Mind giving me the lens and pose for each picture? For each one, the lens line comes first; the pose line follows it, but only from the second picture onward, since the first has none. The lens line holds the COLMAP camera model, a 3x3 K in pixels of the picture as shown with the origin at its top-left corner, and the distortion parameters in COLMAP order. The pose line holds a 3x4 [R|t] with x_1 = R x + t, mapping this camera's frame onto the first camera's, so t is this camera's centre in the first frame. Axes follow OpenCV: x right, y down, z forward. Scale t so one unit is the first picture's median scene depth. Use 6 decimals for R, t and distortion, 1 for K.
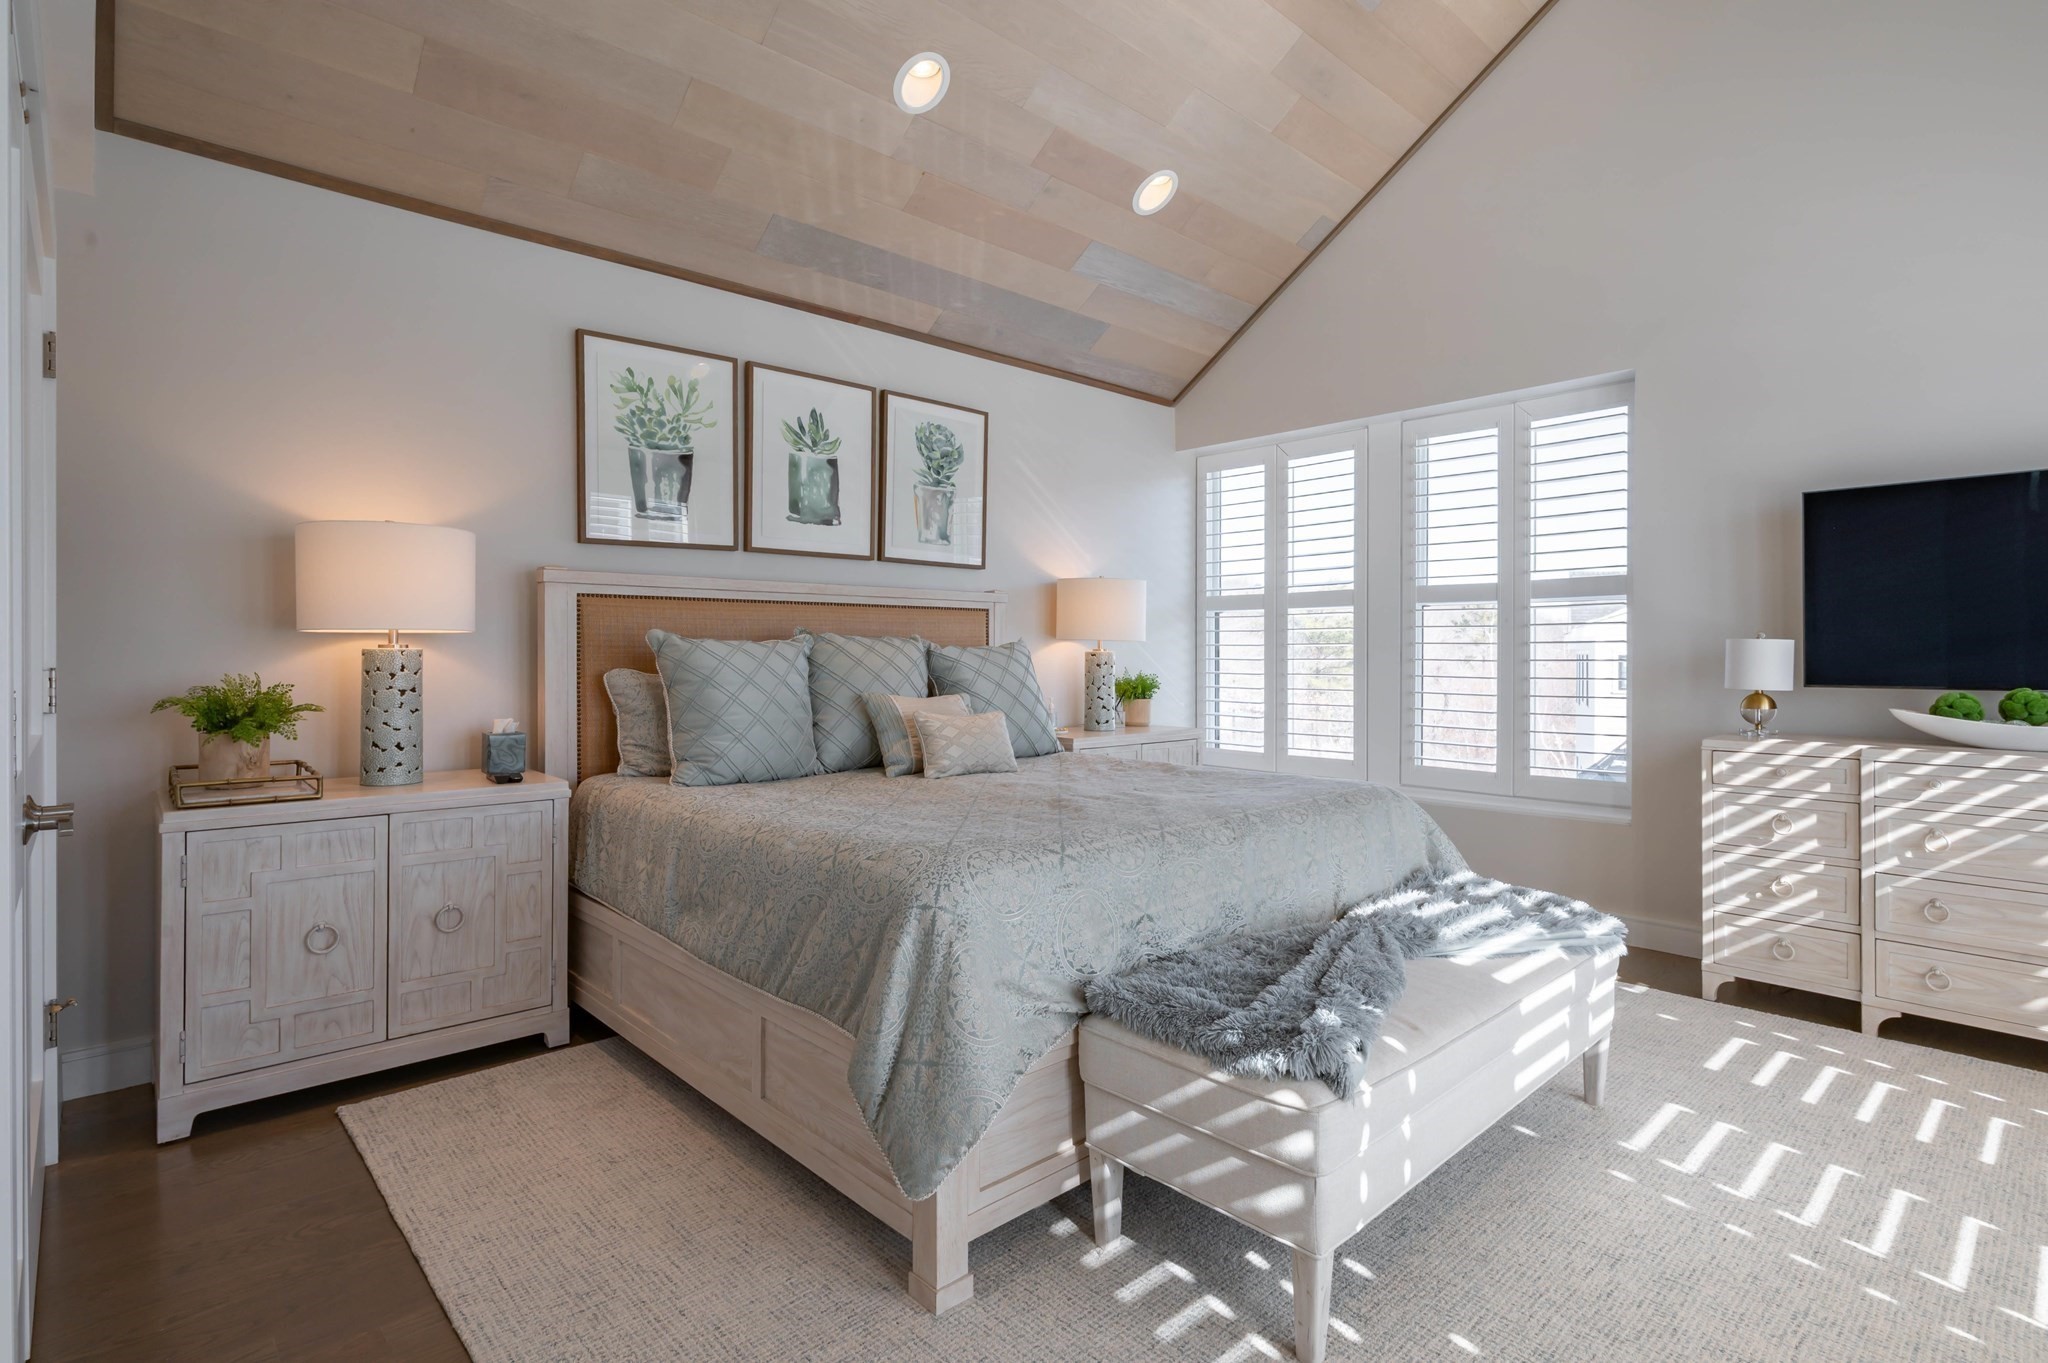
lens RADIAL K [[1017.1, 0, 1022.2], [0, 1017.1, 666.7], [0, 0, 1]] dist [-0.006081, 0.004883]
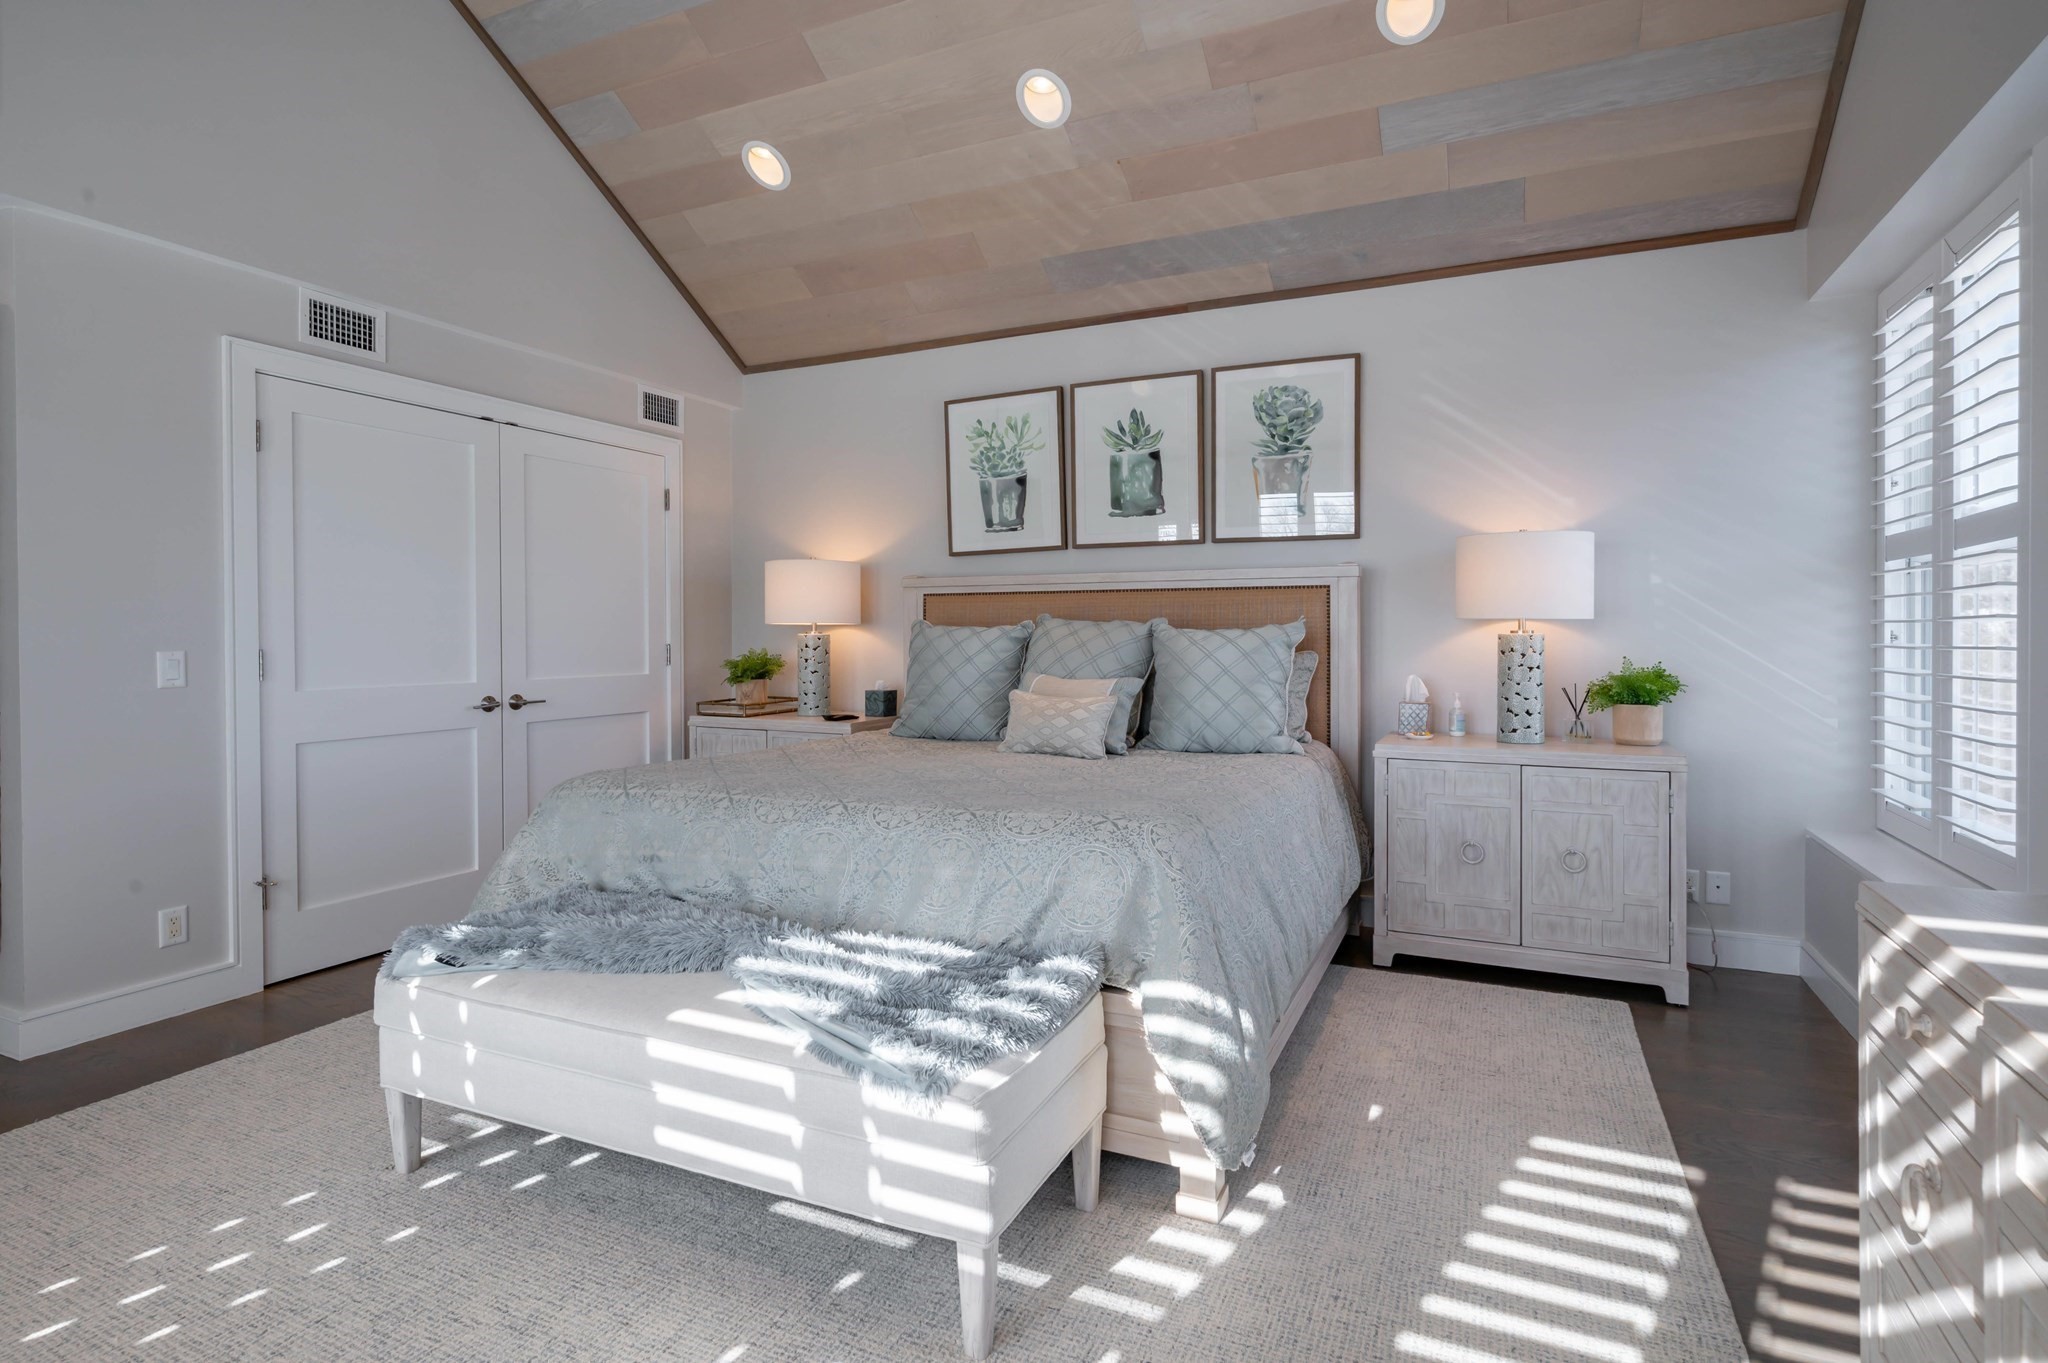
lens RADIAL K [[1017.1, 0, 1108.7], [0, 1017.1, 655.6], [0, 0, 1]] dist [-0.006081, 0.004883]
pose [[0.402393, 0.017820, -0.915293, 0.676510], [-0.010243, 0.999836, 0.014963, -0.007528], [0.915410, 0.003354, 0.402510, 0.474439]]
